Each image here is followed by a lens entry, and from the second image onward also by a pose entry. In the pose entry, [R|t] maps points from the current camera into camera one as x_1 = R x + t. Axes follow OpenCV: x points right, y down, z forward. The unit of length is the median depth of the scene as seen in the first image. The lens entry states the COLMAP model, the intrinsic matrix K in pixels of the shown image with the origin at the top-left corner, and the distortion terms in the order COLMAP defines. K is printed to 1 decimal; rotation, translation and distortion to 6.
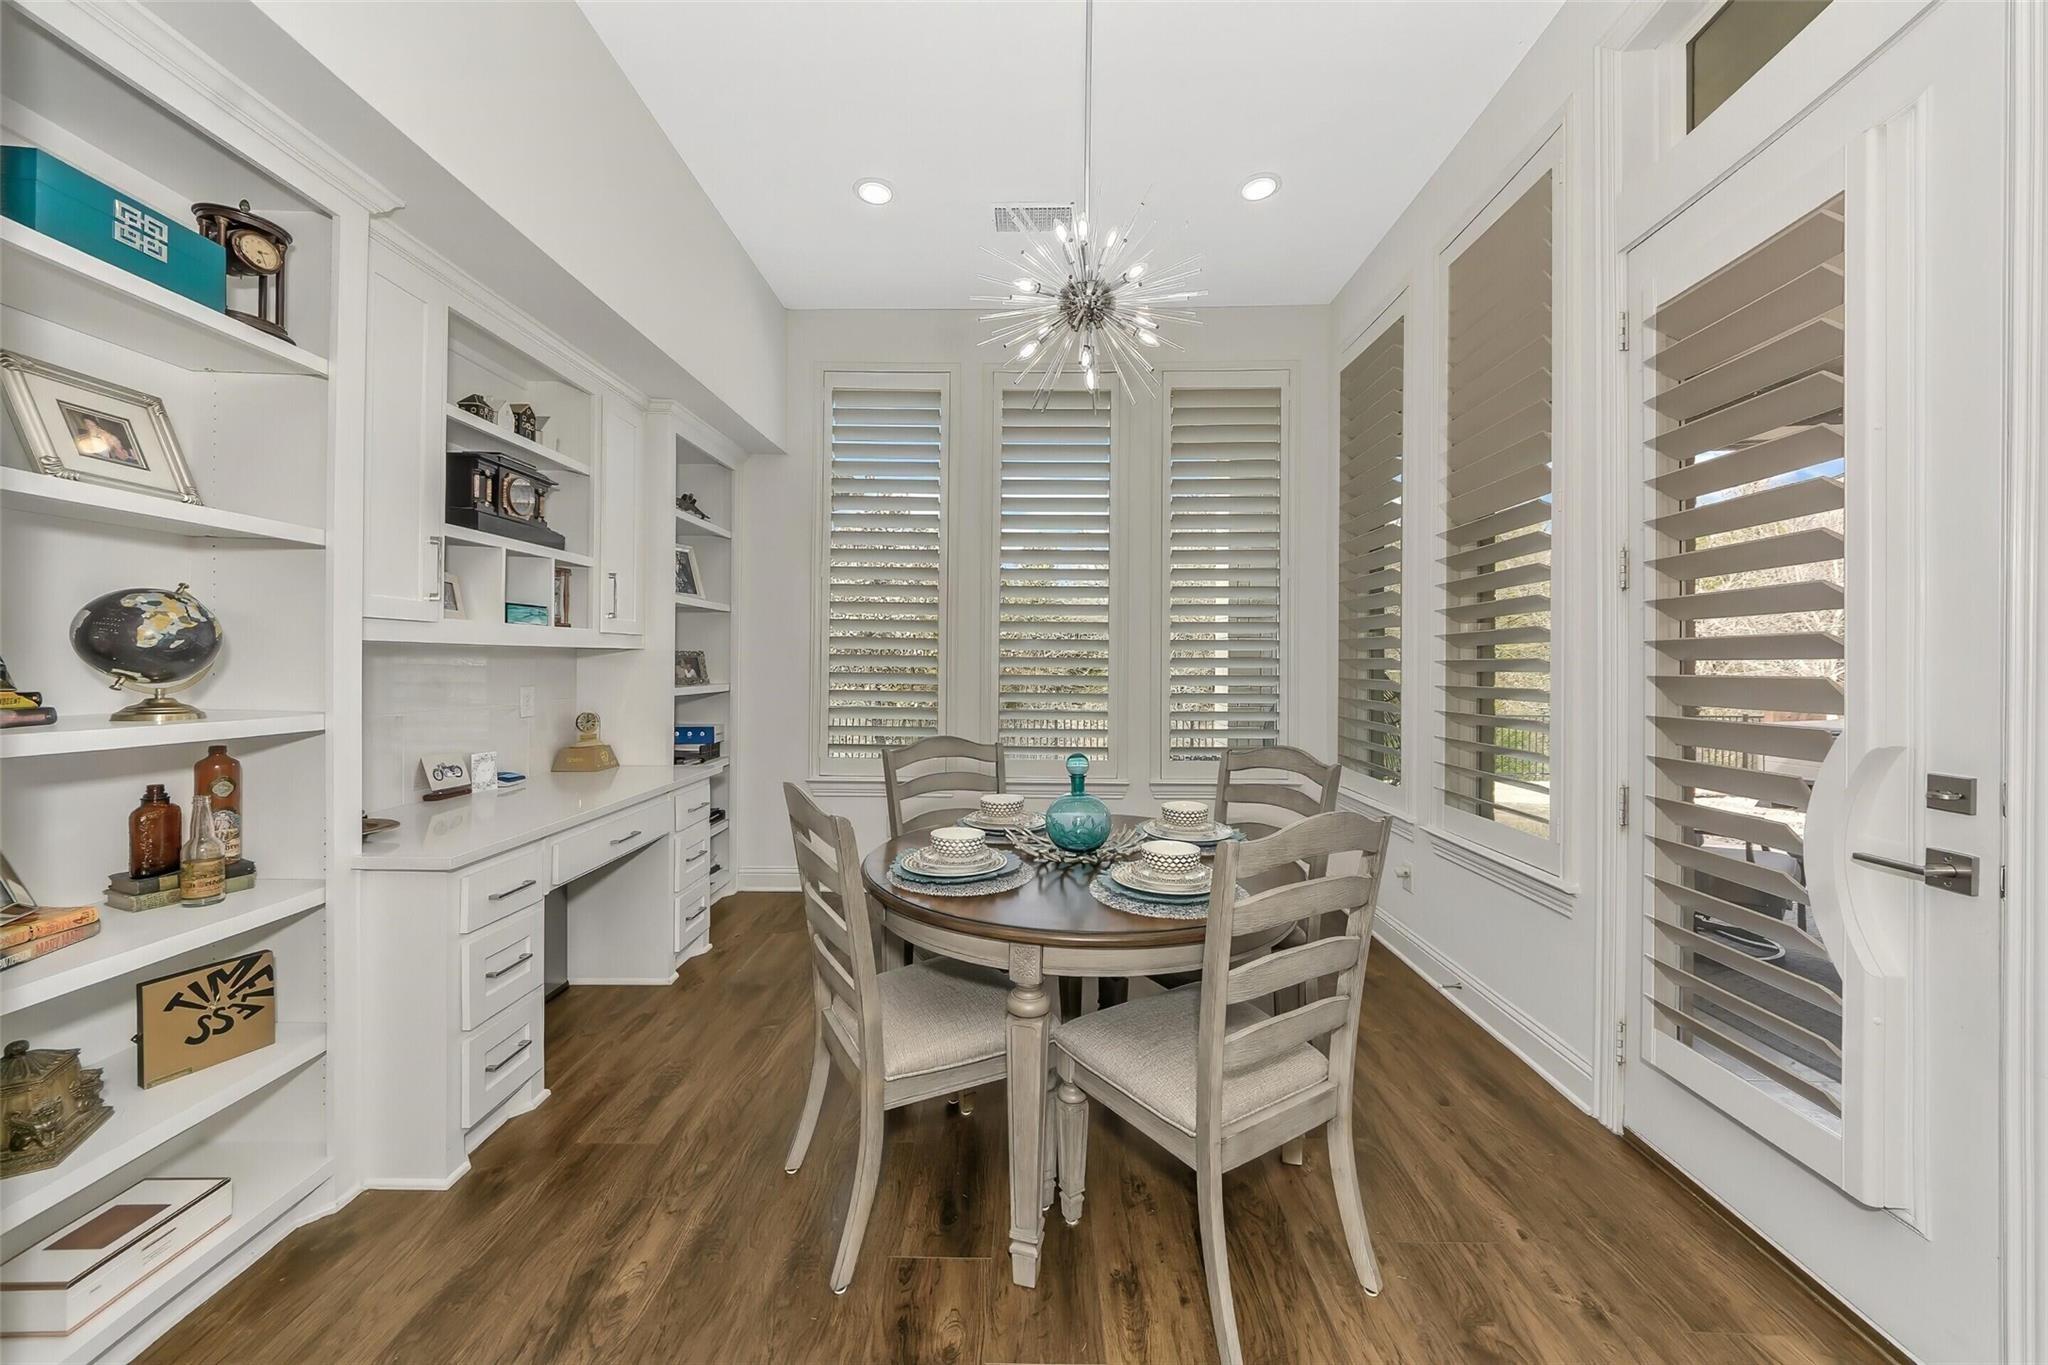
lens RADIAL K [[723.0, 0, 1024.4], [0, 723.0, 675.3], [0, 0, 1]] dist [0.002645, 0.000237]
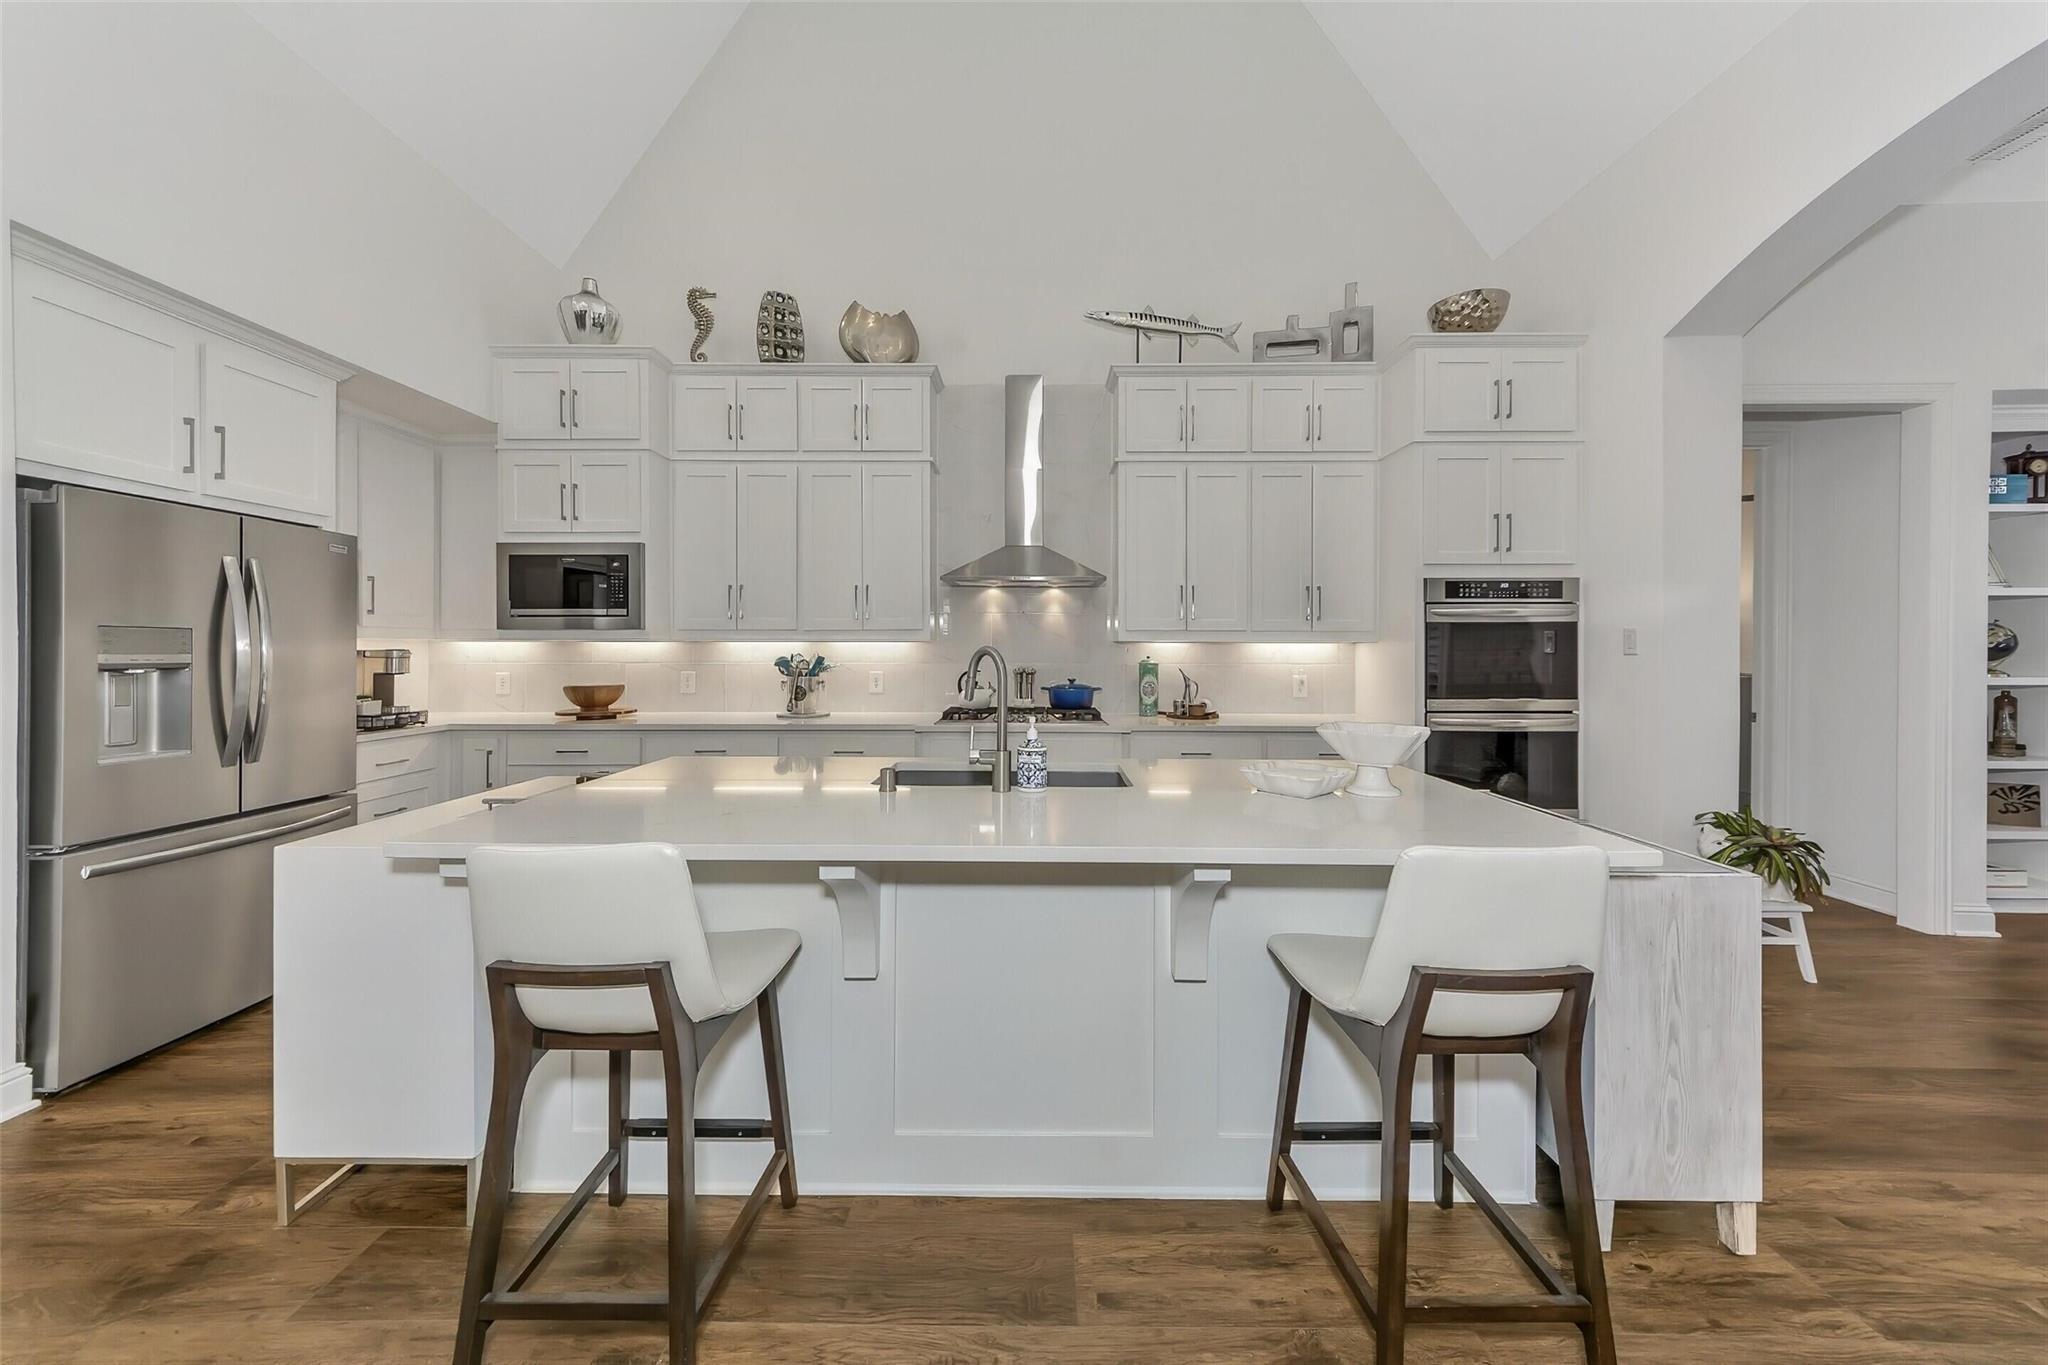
lens RADIAL K [[723.0, 0, 1020.8], [0, 723.0, 668.7], [0, 0, 1]] dist [0.002645, 0.000237]
pose [[-0.004908, 0.010876, -0.999929, 1.185724], [-0.005221, 0.999927, 0.010902, 0.022877], [0.999974, 0.005274, -0.004851, -2.095520]]
